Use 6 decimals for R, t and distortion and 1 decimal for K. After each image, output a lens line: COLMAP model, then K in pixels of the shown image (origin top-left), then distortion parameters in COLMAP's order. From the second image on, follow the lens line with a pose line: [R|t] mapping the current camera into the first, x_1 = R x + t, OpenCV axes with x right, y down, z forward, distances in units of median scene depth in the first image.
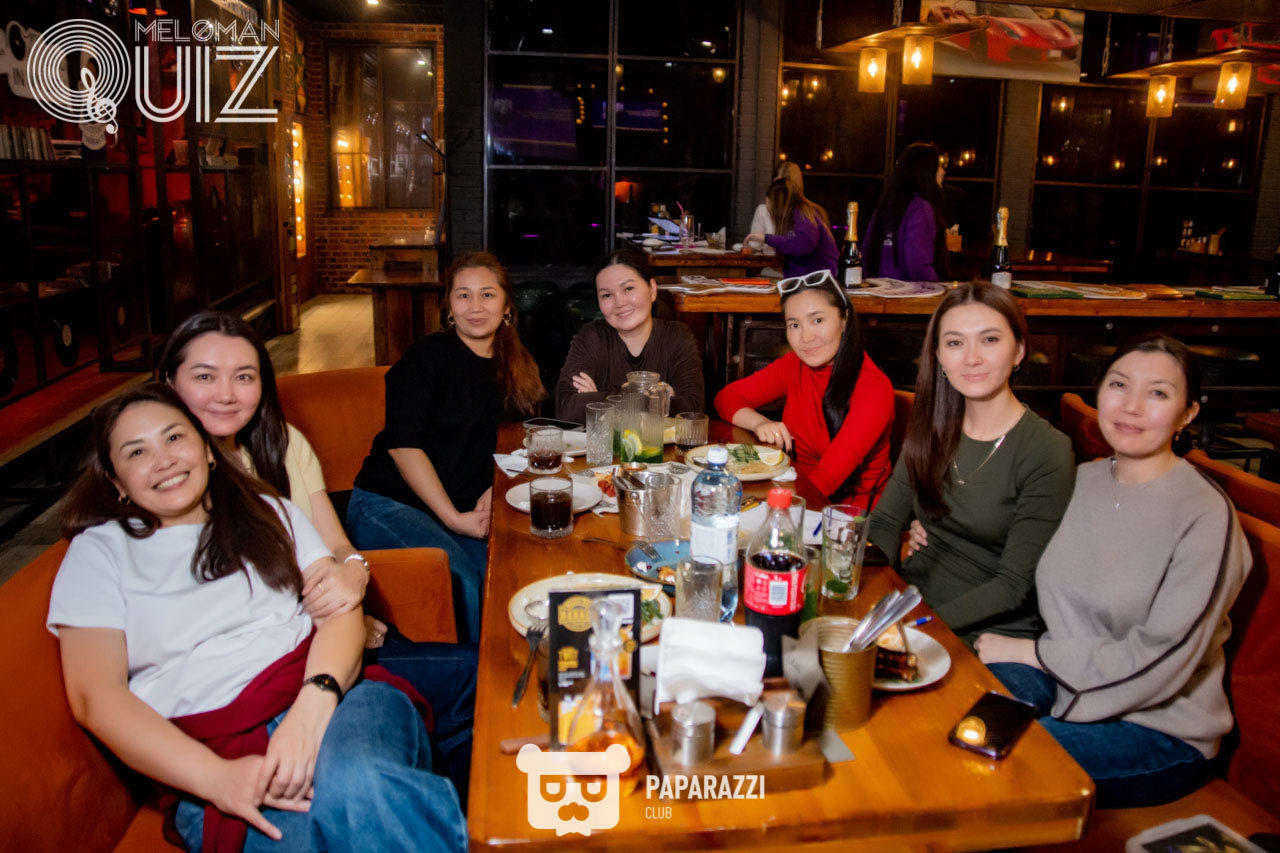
lens RADIAL K [[983.1, 0, 660.4], [0, 983.1, 377.7], [0, 0, 1]] dist [-0.166717, 0.140337]
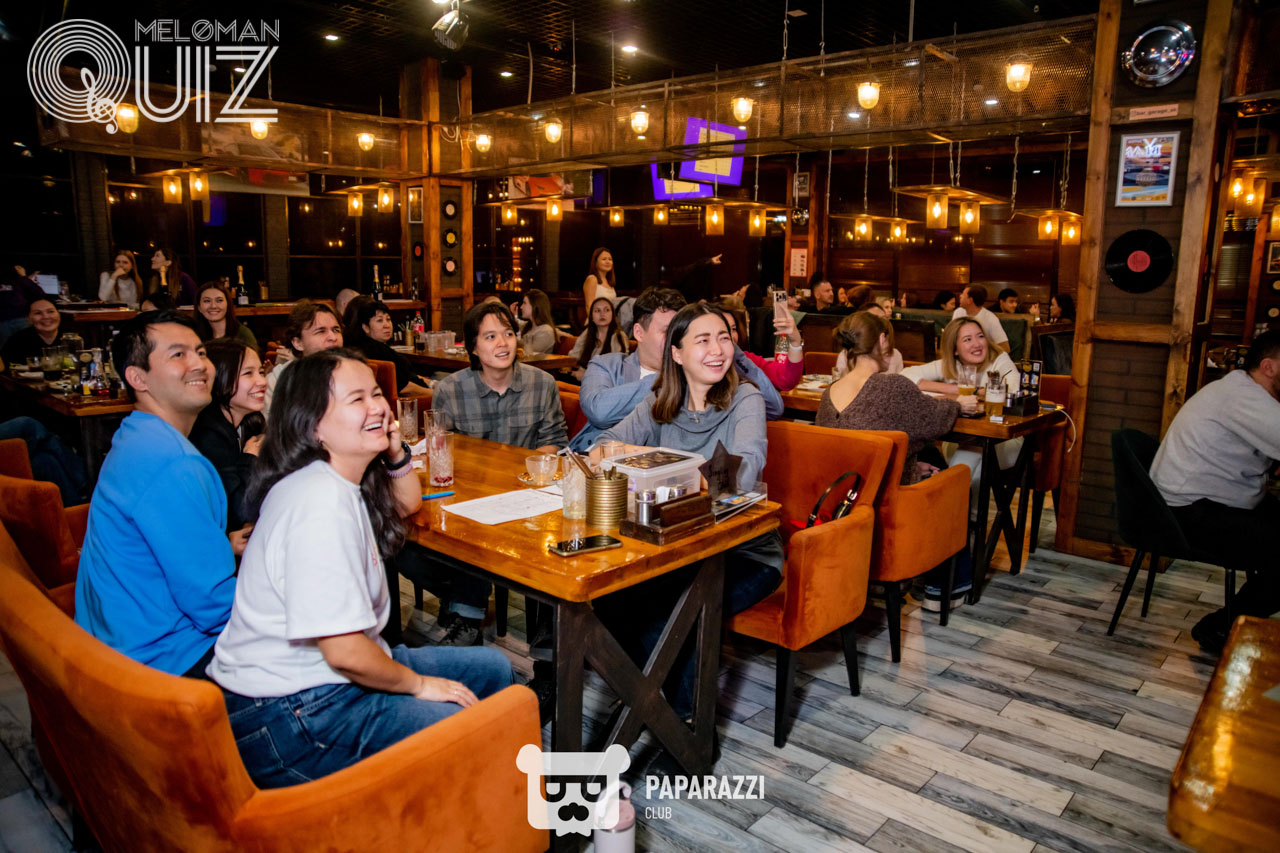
lens RADIAL K [[877.7, 0, 656.3], [0, 877.7, 426.5], [0, 0, 1]] dist [-0.163712, 0.133820]
pose [[0.768439, -0.124084, 0.627778, -0.089191], [0.132097, 0.990650, 0.034112, 0.134405], [-0.626141, 0.056714, 0.777645, -0.583630]]
